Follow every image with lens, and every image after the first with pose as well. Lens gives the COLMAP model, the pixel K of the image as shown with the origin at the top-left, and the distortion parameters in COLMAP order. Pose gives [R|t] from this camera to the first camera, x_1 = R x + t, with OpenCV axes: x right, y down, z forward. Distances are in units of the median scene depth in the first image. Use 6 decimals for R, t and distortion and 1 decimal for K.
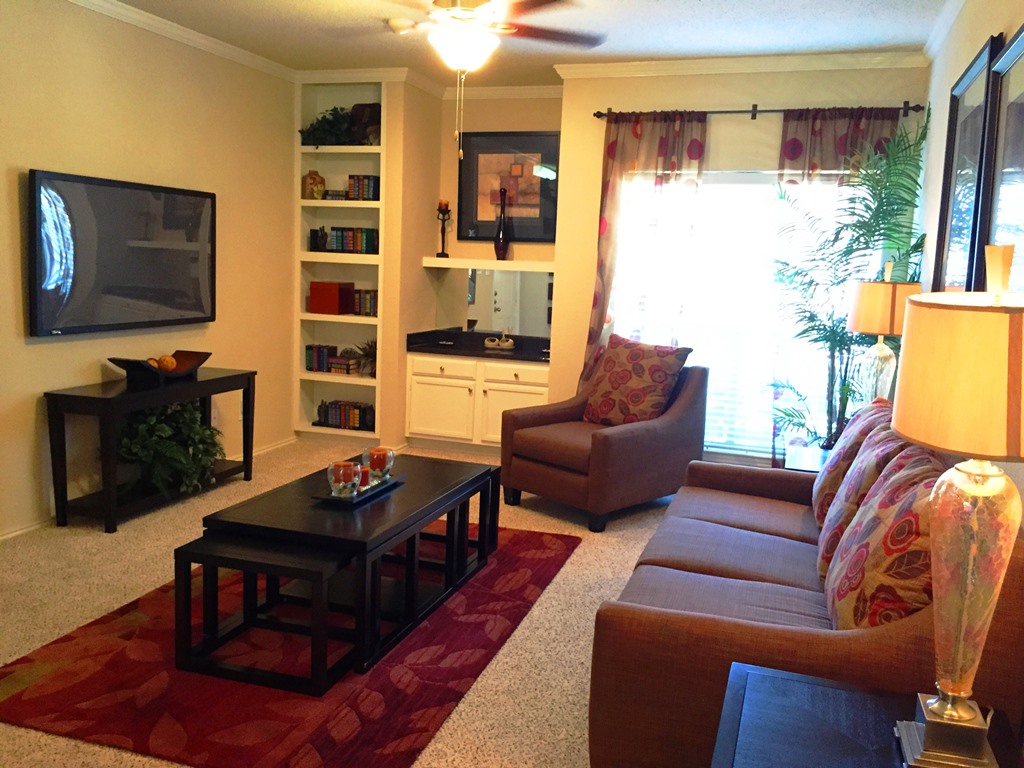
lens RADIAL K [[877.2, 0, 511.6], [0, 877.2, 383.9], [0, 0, 1]] dist [0.014046, -0.015026]
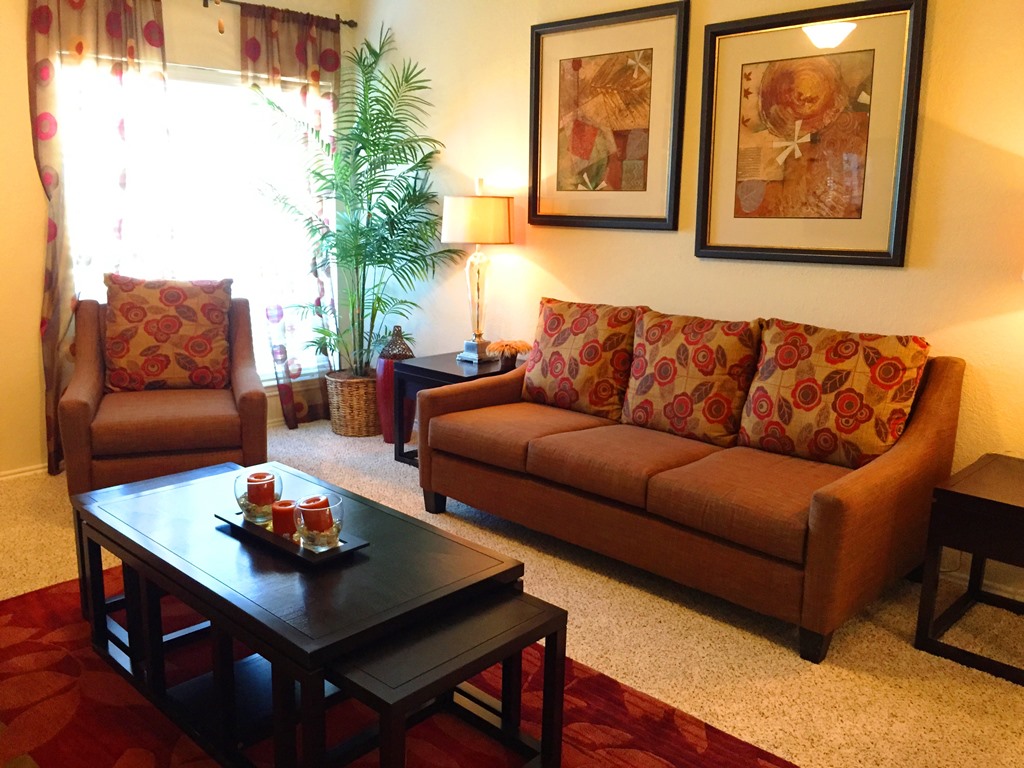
lens RADIAL K [[877.2, 0, 513.1], [0, 877.2, 379.2], [0, 0, 1]] dist [0.014046, -0.015026]
pose [[0.416538, -0.219252, 0.882284, -0.459987], [0.121701, 0.975196, 0.184884, -0.069718], [-0.900936, 0.030364, 0.432889, 0.378714]]
